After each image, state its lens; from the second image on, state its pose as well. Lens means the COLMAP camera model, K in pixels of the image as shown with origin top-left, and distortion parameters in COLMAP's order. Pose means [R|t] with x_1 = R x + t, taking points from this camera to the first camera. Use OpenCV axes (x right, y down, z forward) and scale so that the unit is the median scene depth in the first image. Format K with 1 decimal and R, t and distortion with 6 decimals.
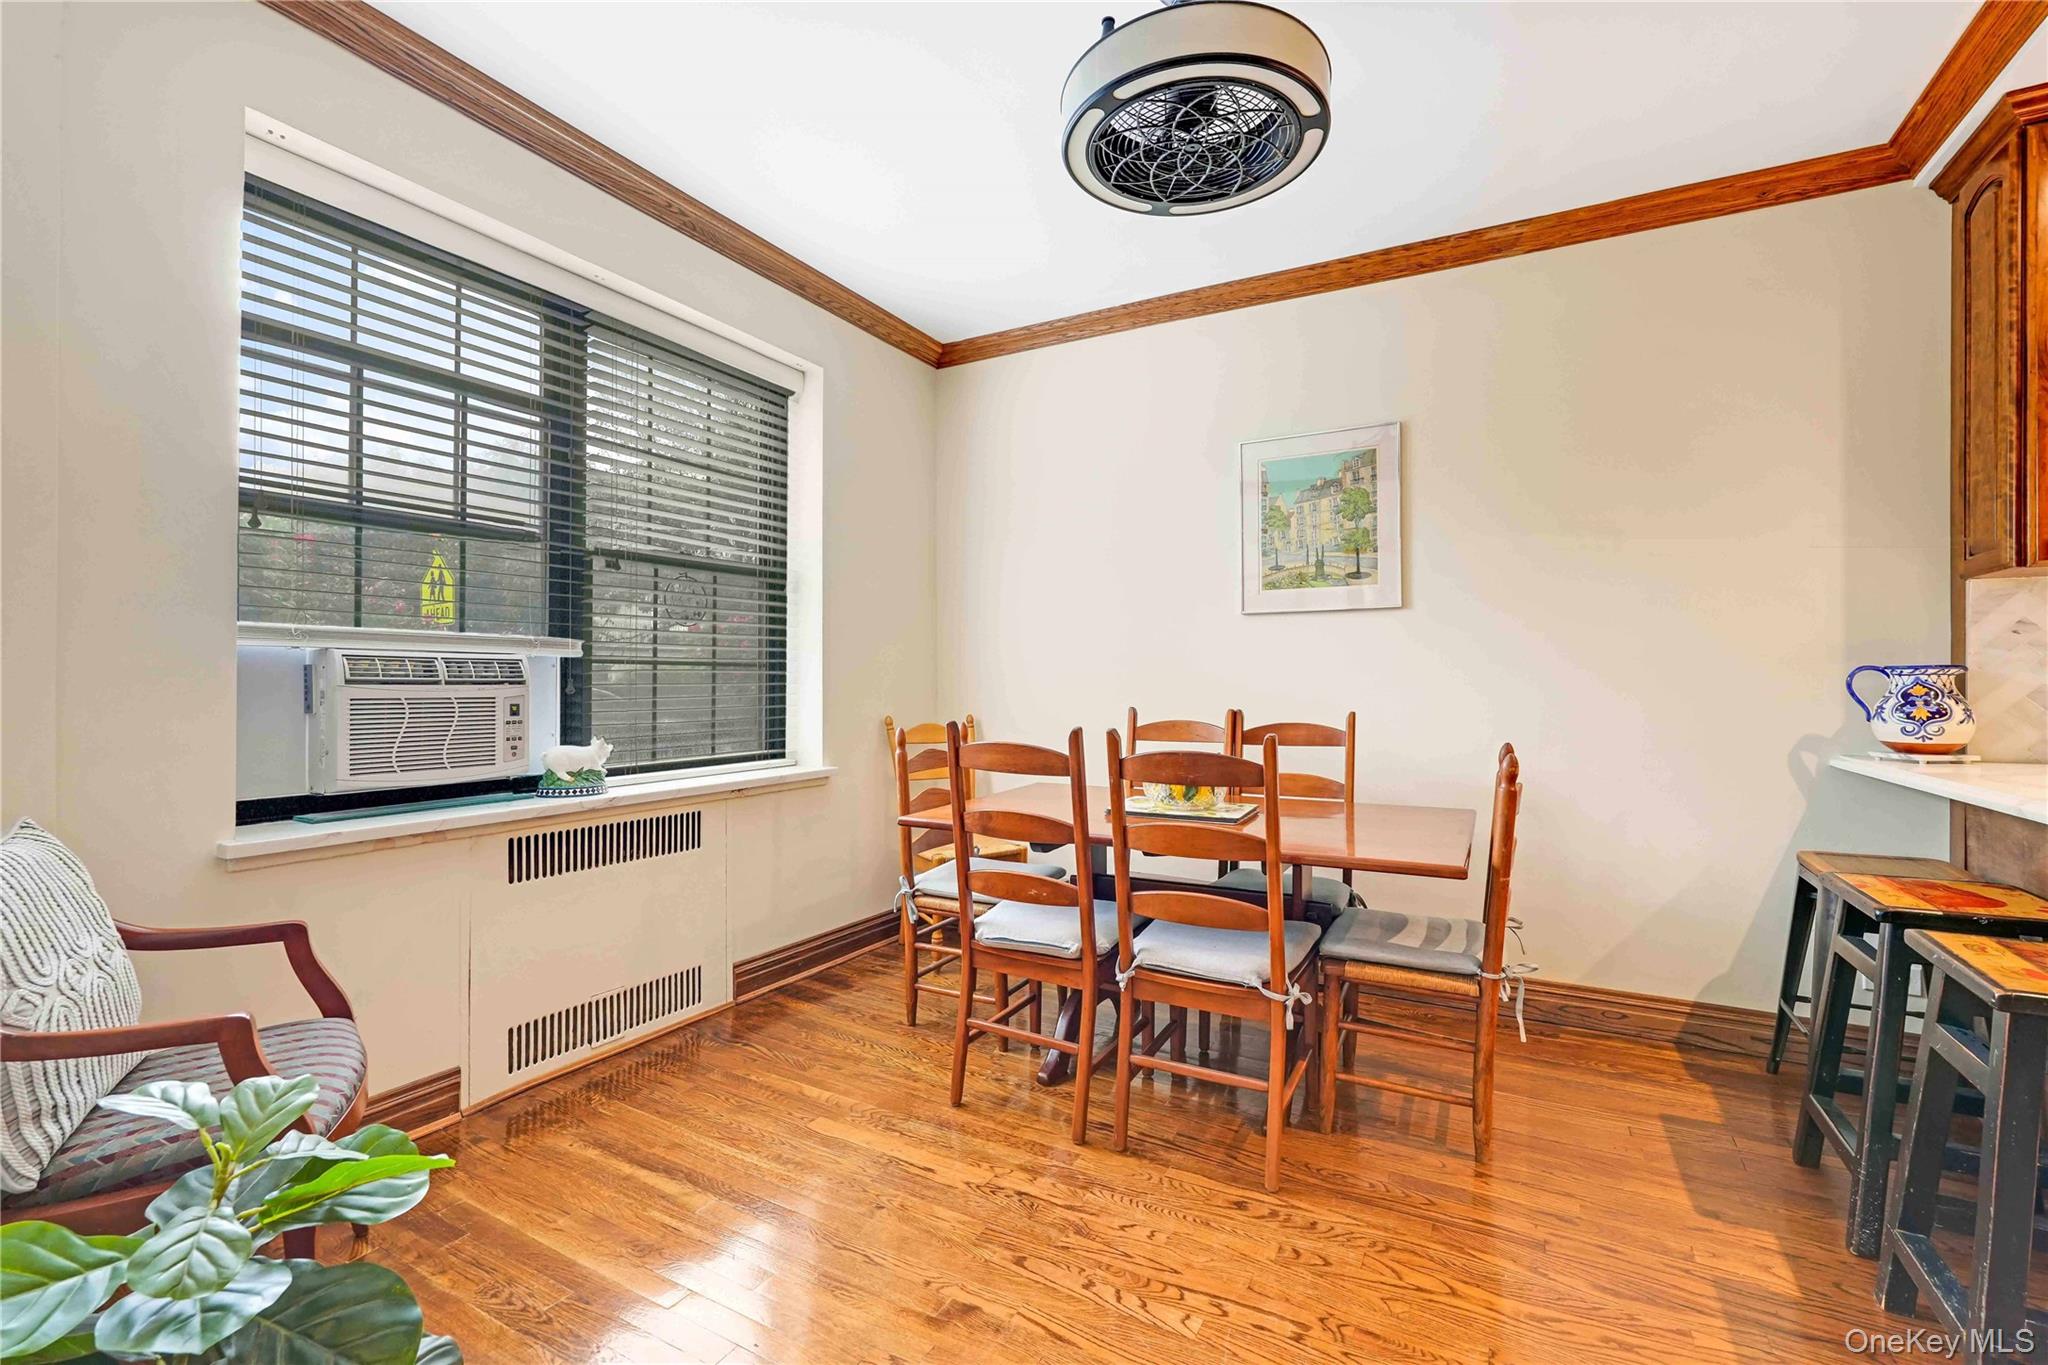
lens RADIAL K [[900.0, 0, 1019.8], [0, 900.0, 688.0], [0, 0, 1]] dist [0.000259, 0.000498]
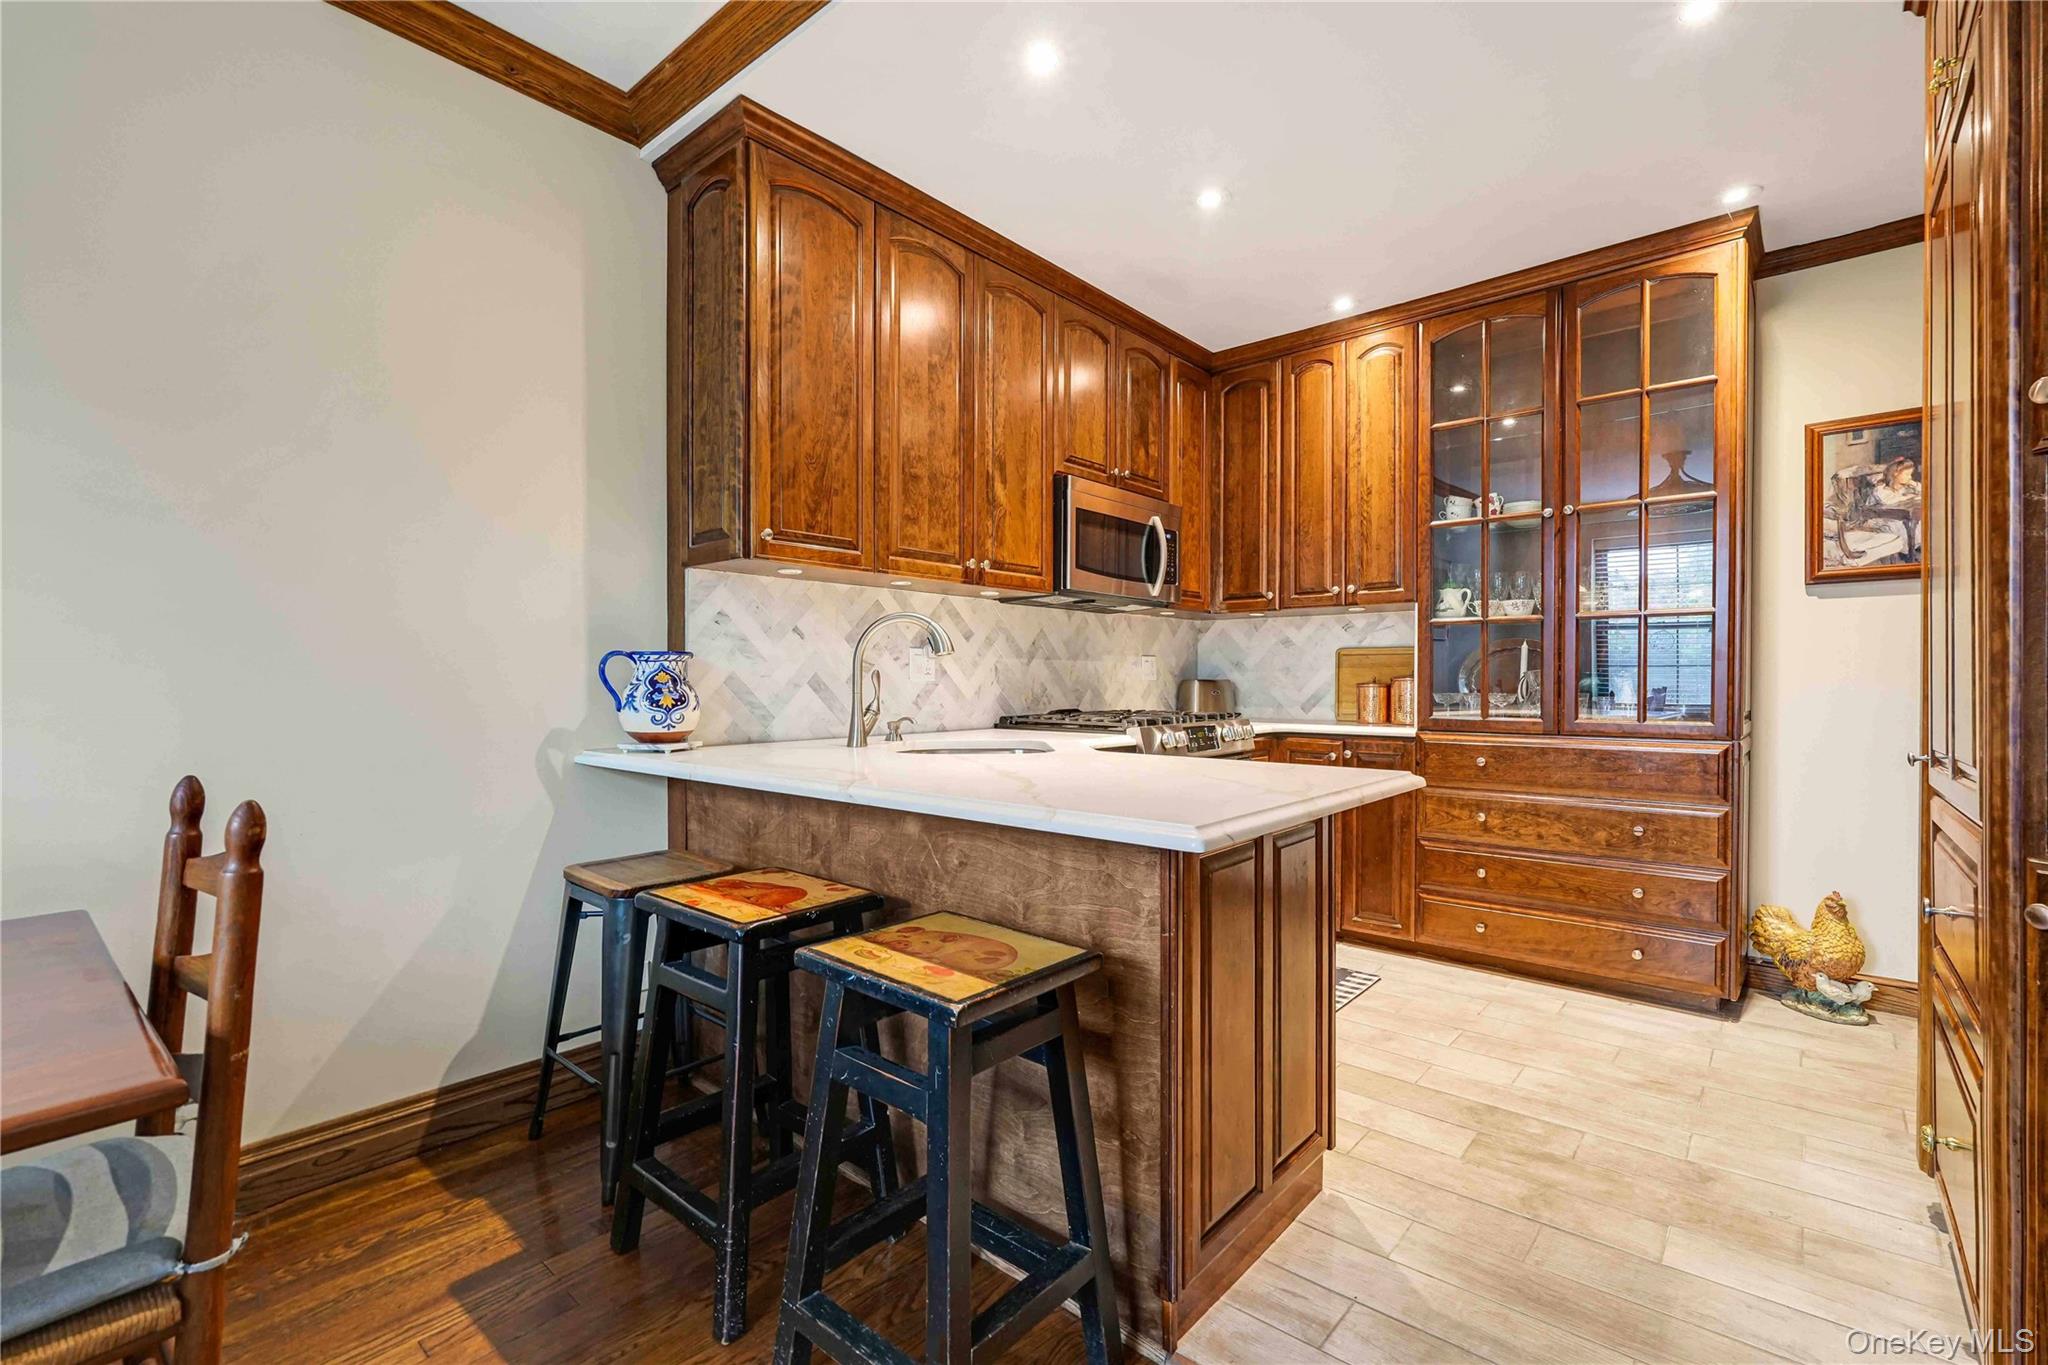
lens RADIAL K [[911.3, 0, 1024.2], [0, 911.3, 689.8], [0, 0, 1]] dist [-0.018460, 0.010330]
pose [[0.202514, -0.012903, 0.979194, 0.120905], [0.004734, 0.999914, 0.012197, 0.005897], [-0.979268, 0.002165, 0.202558, 0.412103]]
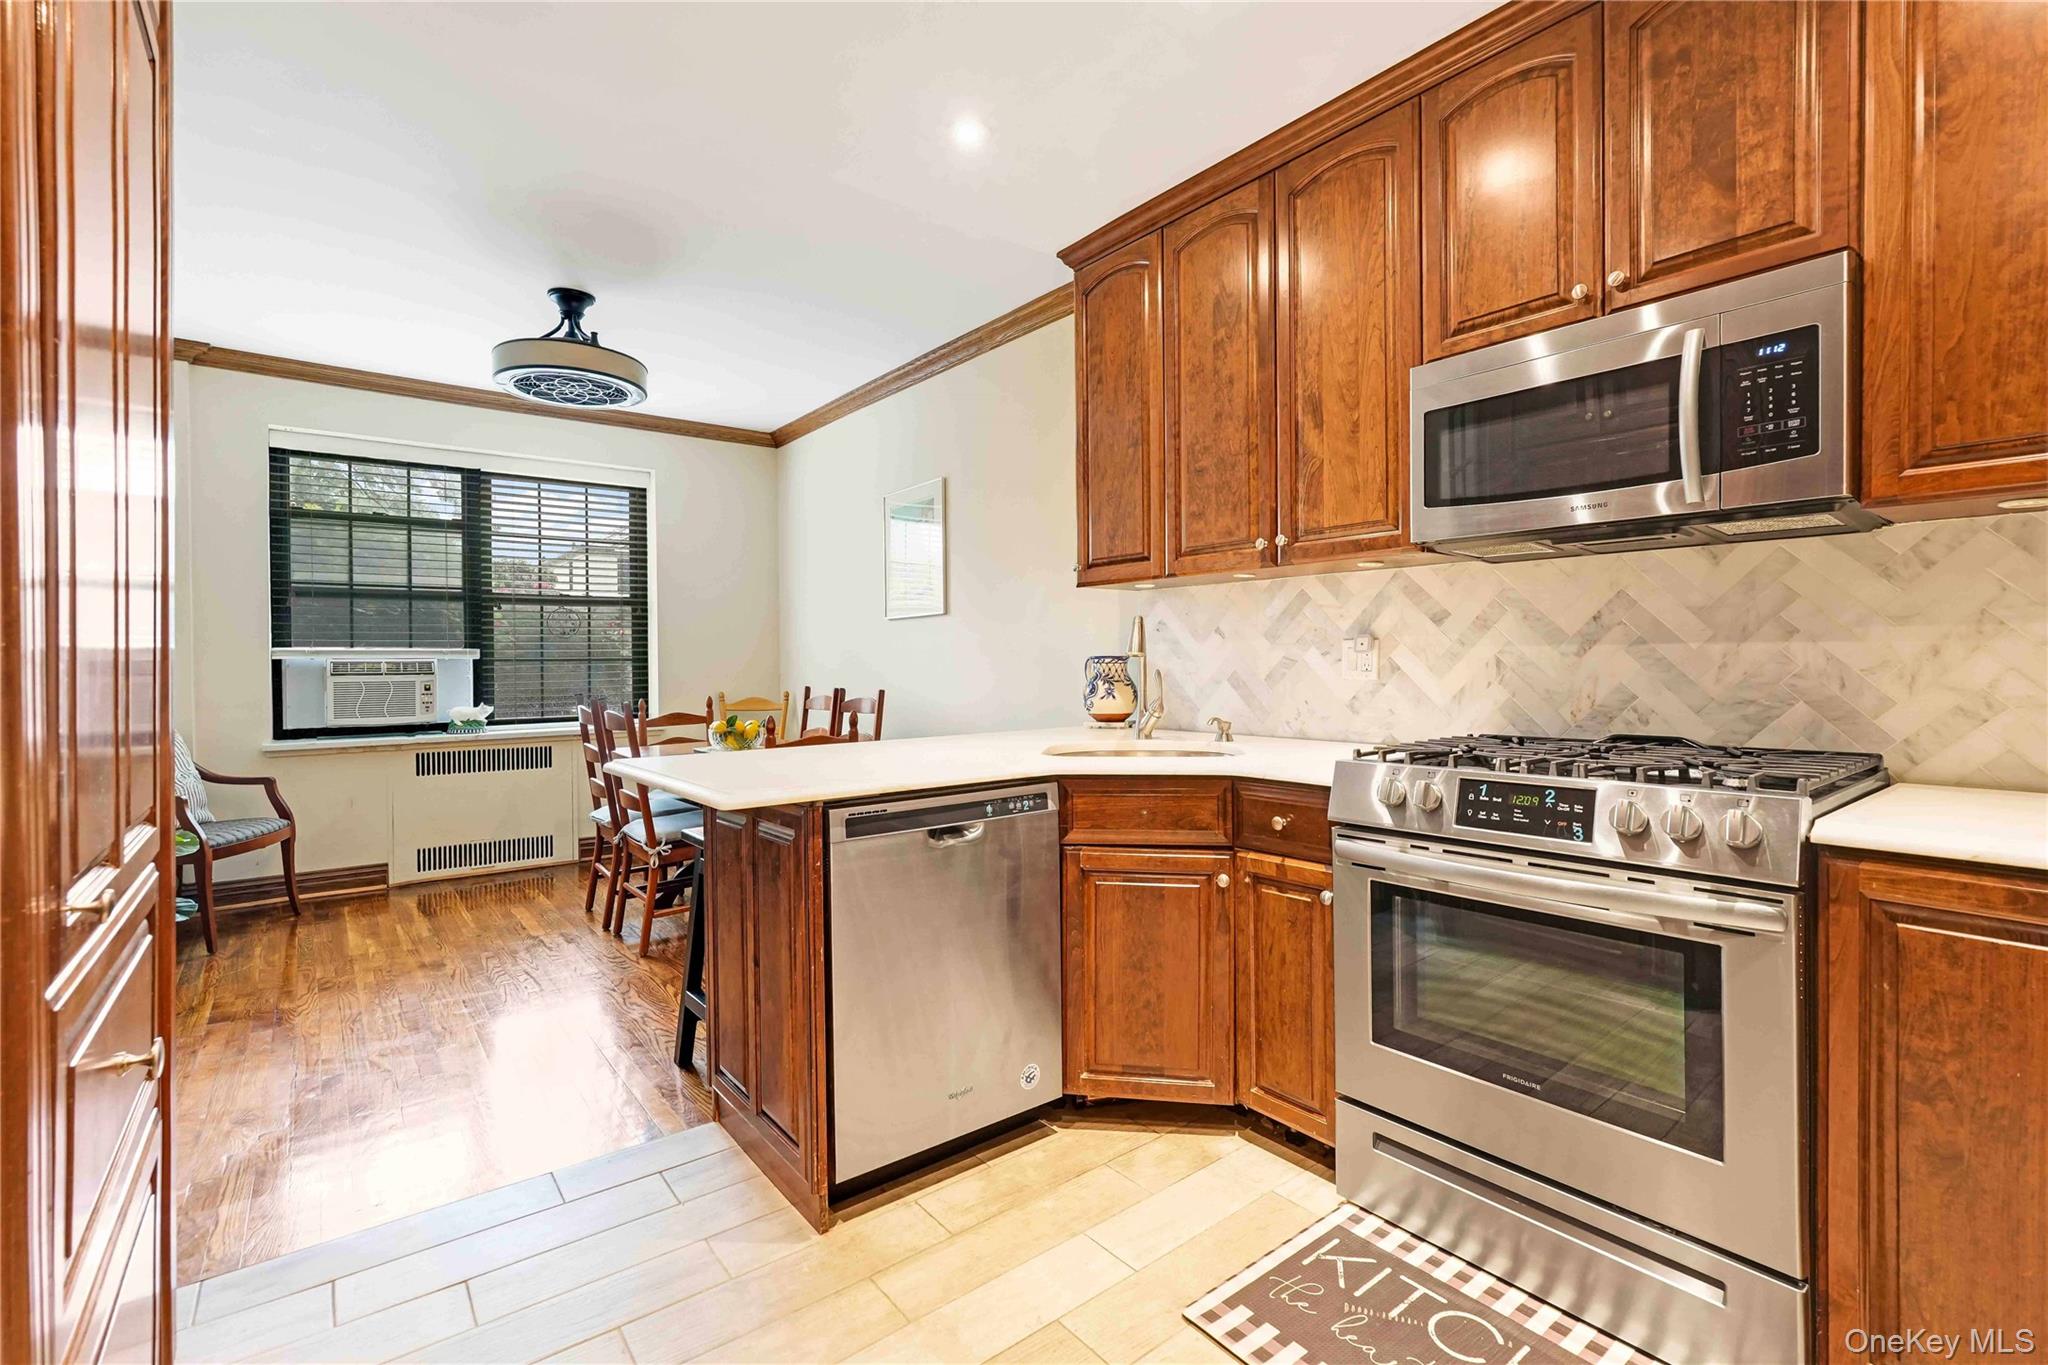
lens RADIAL K [[899.2, 0, 1006.5], [0, 899.2, 669.3], [0, 0, 1]] dist [-0.010871, 0.000011]
pose [[0.919816, -0.007542, -0.392277, 1.359502], [0.009939, 0.999942, 0.004079, -0.011241], [0.392224, -0.007651, 0.919838, -0.287952]]
